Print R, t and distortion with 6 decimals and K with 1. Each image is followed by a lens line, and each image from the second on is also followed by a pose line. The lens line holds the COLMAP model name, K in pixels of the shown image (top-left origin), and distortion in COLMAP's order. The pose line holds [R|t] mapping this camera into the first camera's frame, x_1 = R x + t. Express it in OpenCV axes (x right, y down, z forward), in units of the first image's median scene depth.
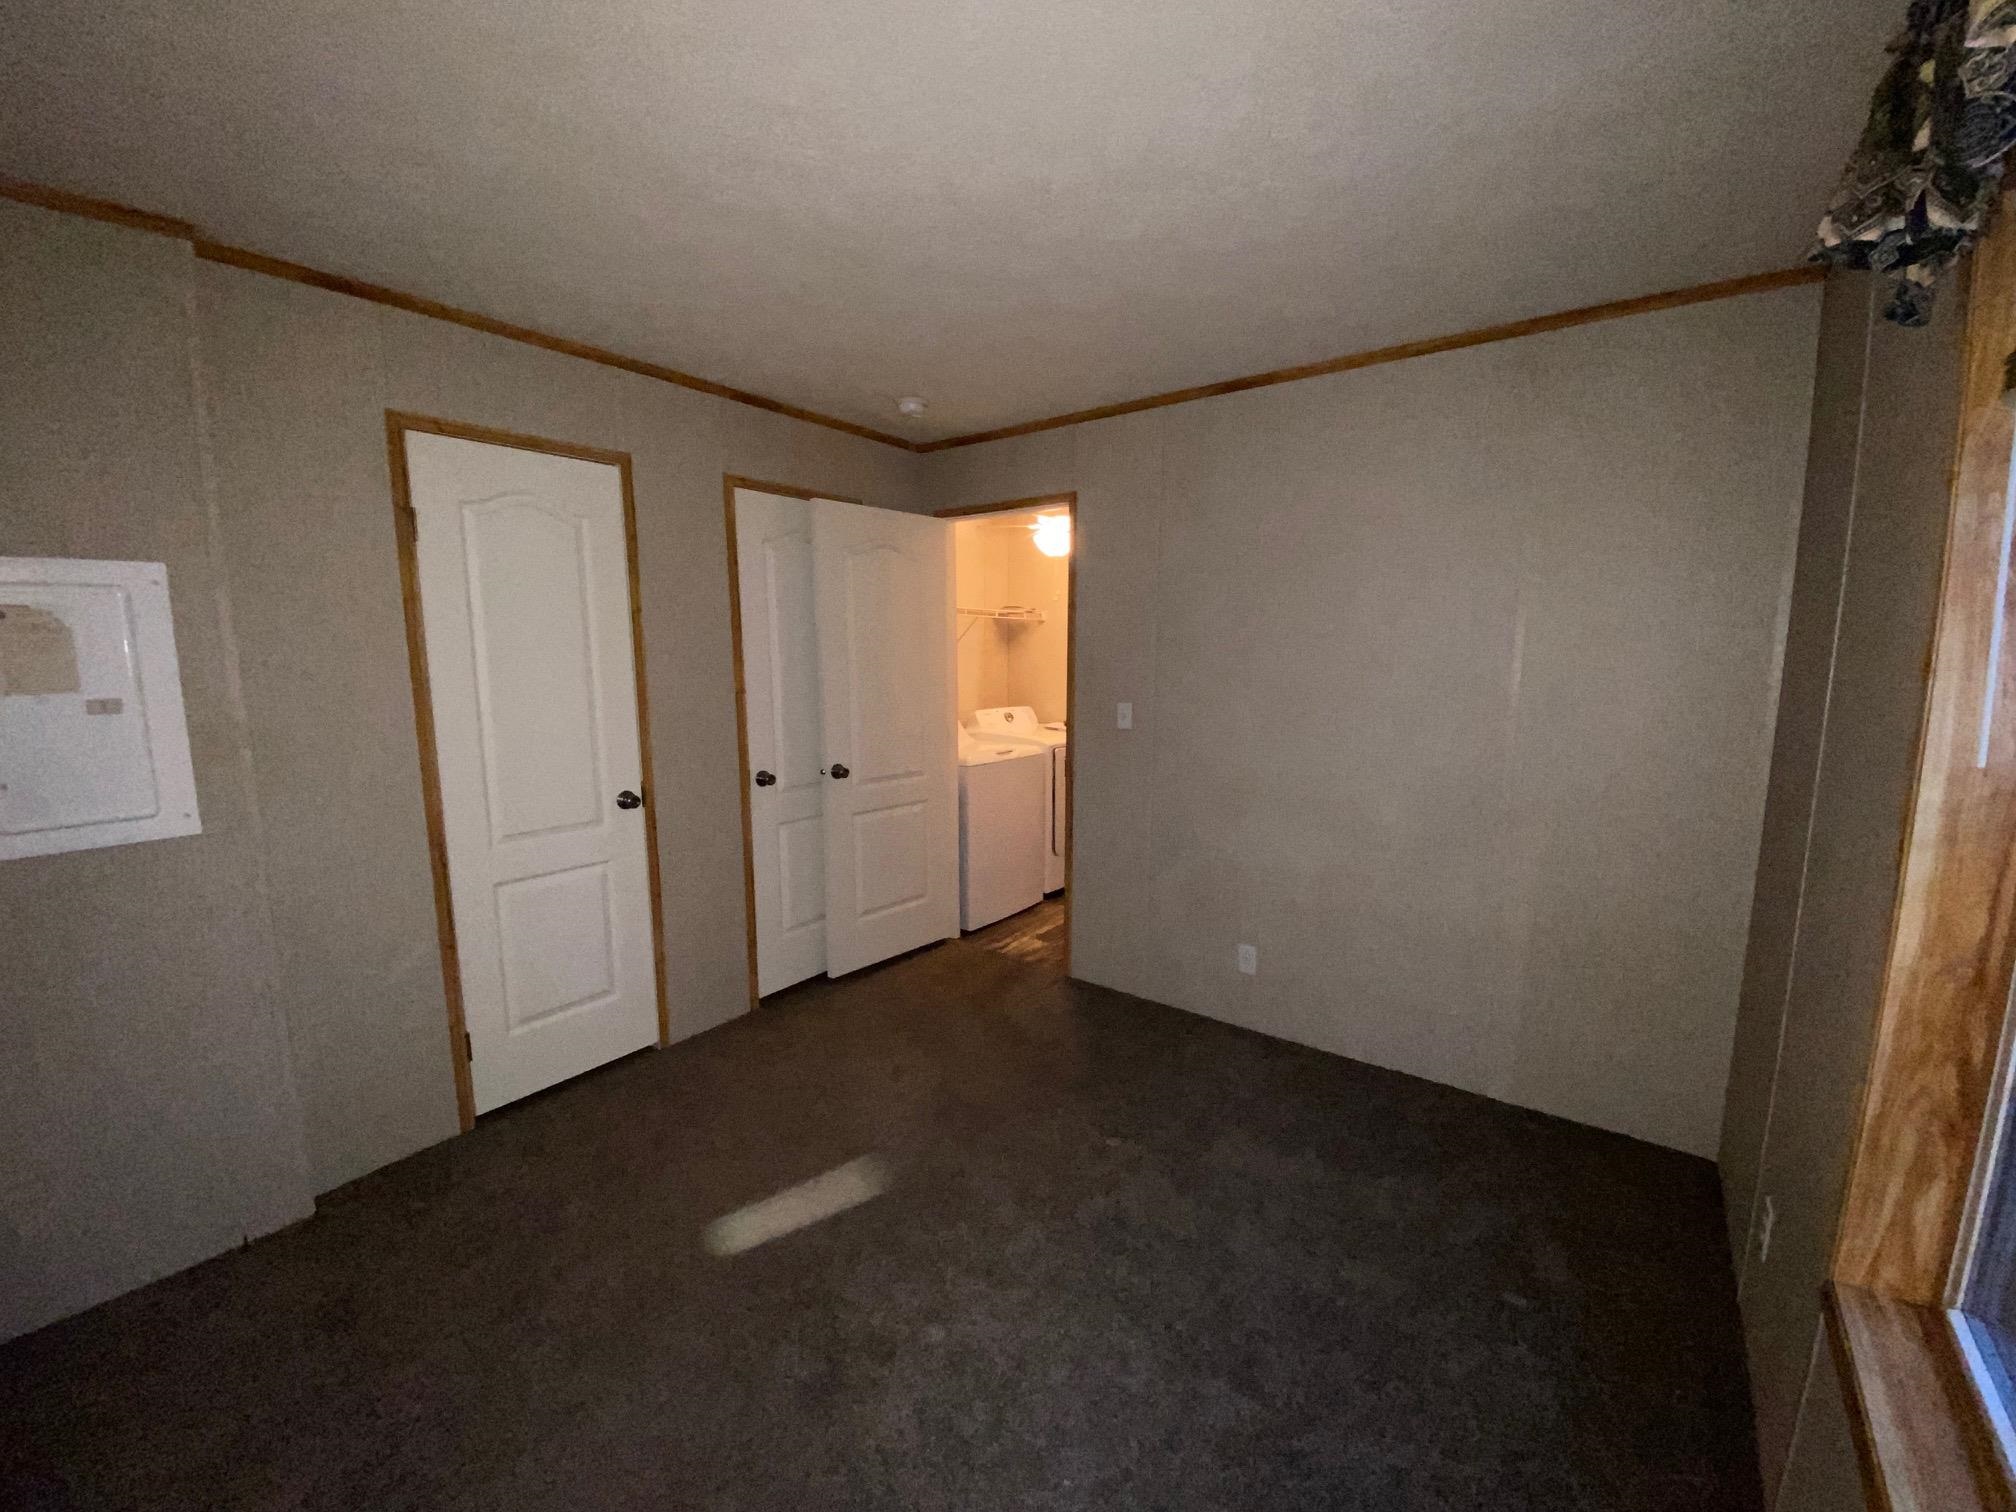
lens RADIAL K [[807.5, 0, 1008.0], [0, 807.5, 756.0], [0, 0, 1]] dist [-0.001090, -0.000179]
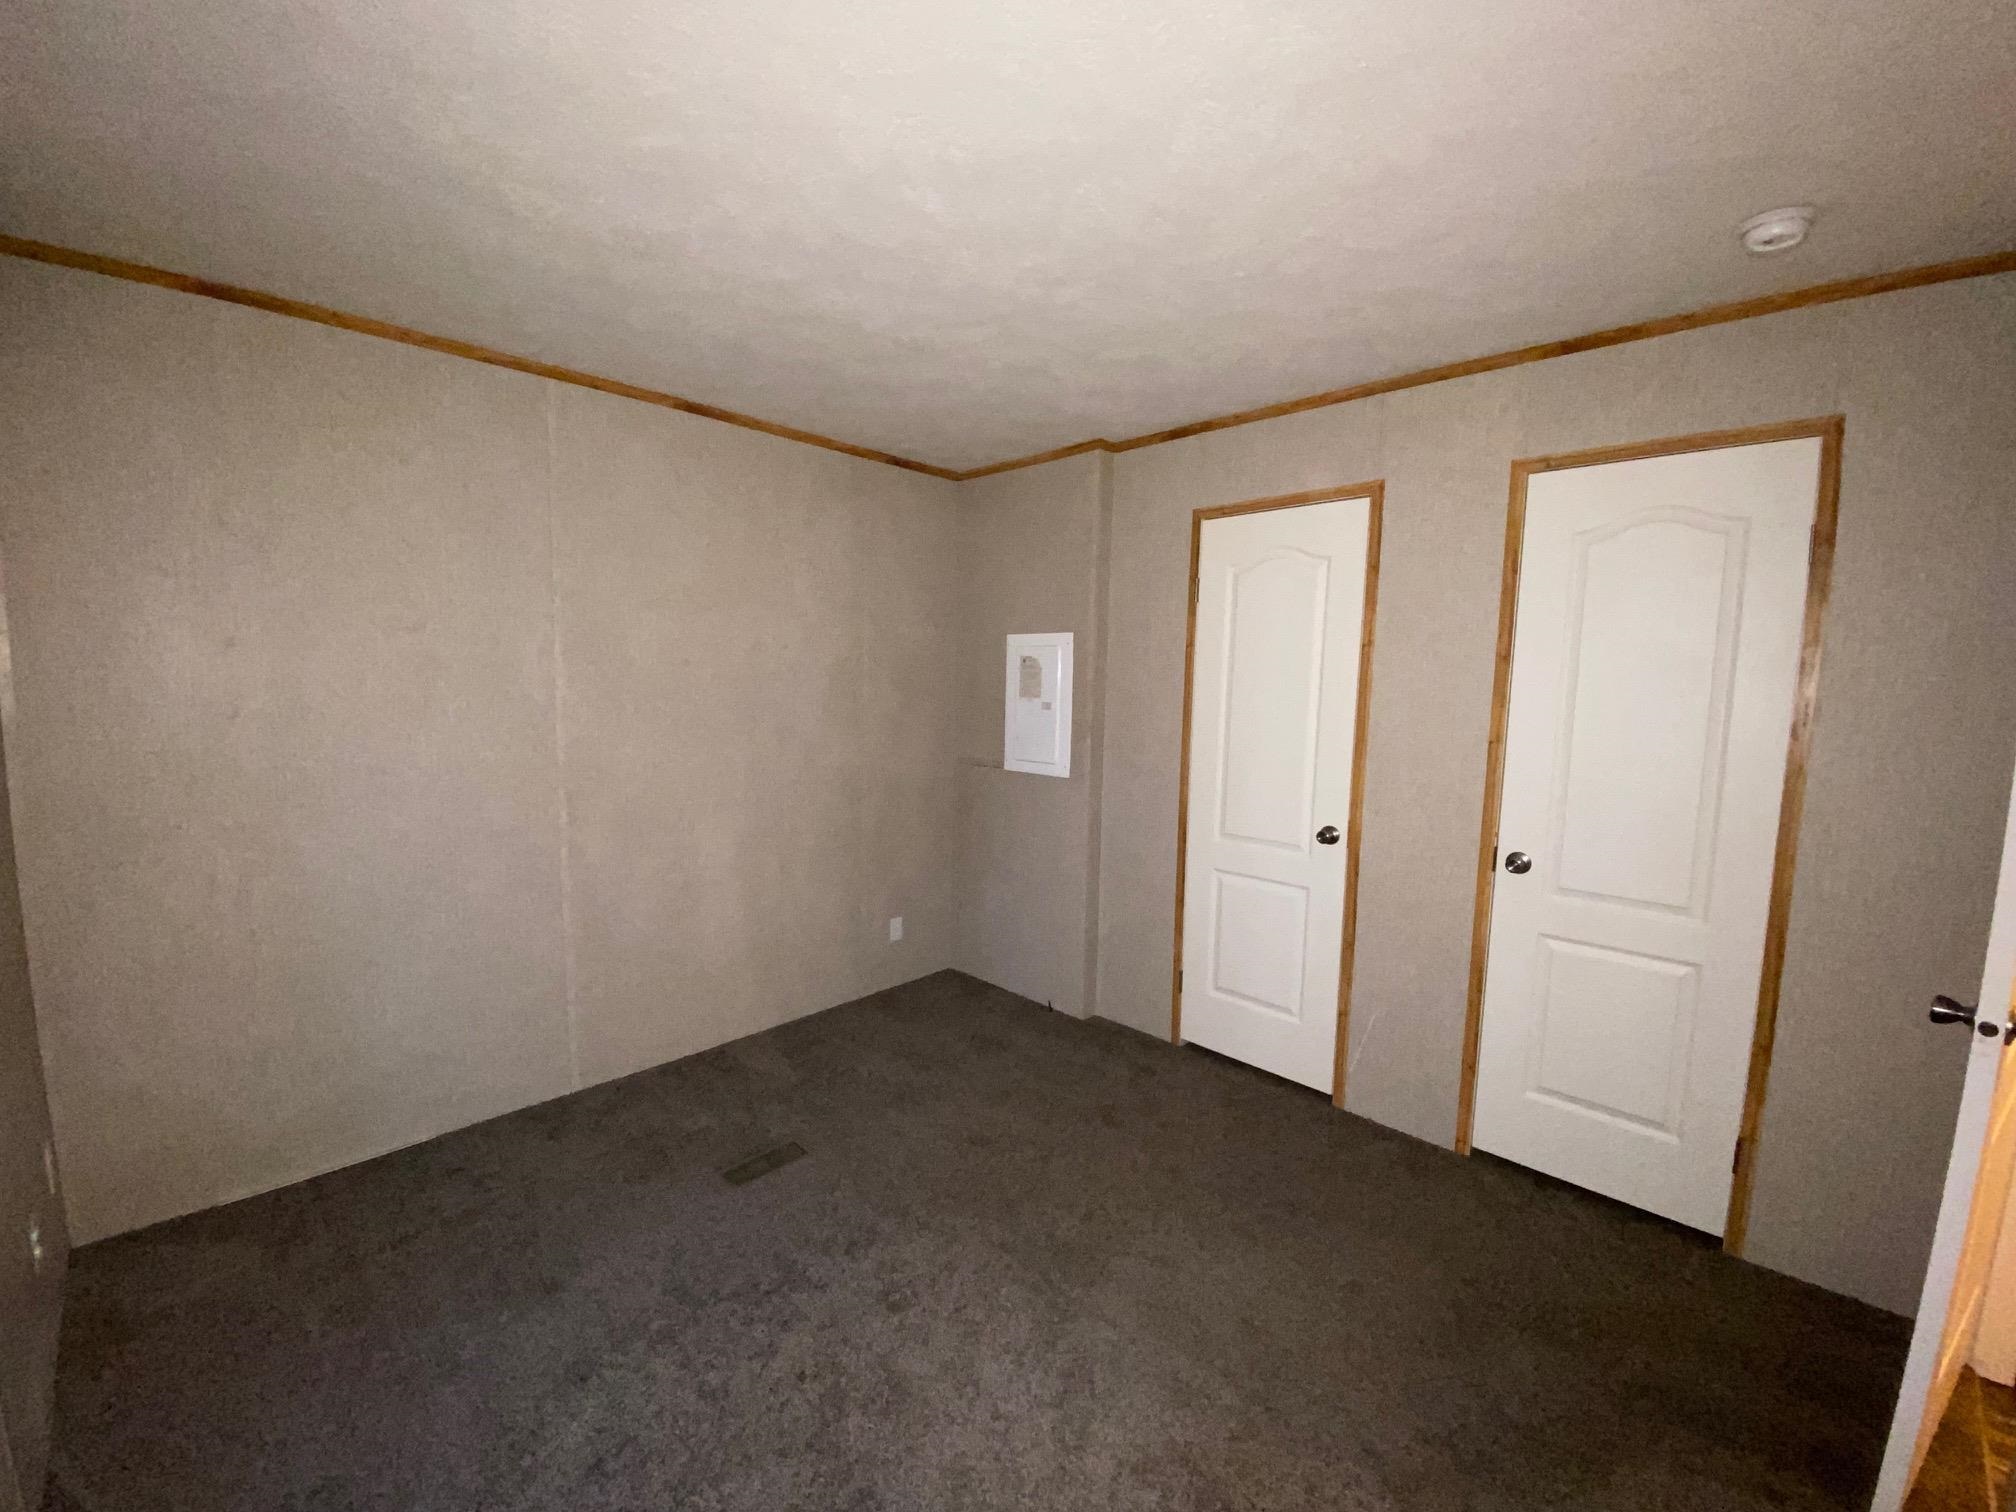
lens RADIAL K [[807.5, 0, 1008.0], [0, 807.5, 756.0], [0, 0, 1]] dist [-0.001090, -0.000179]
pose [[-0.119497, 0.100588, -0.987726, 0.552429], [-0.148577, 0.981840, 0.117964, -0.100740], [0.981654, 0.160850, -0.102382, 0.711022]]
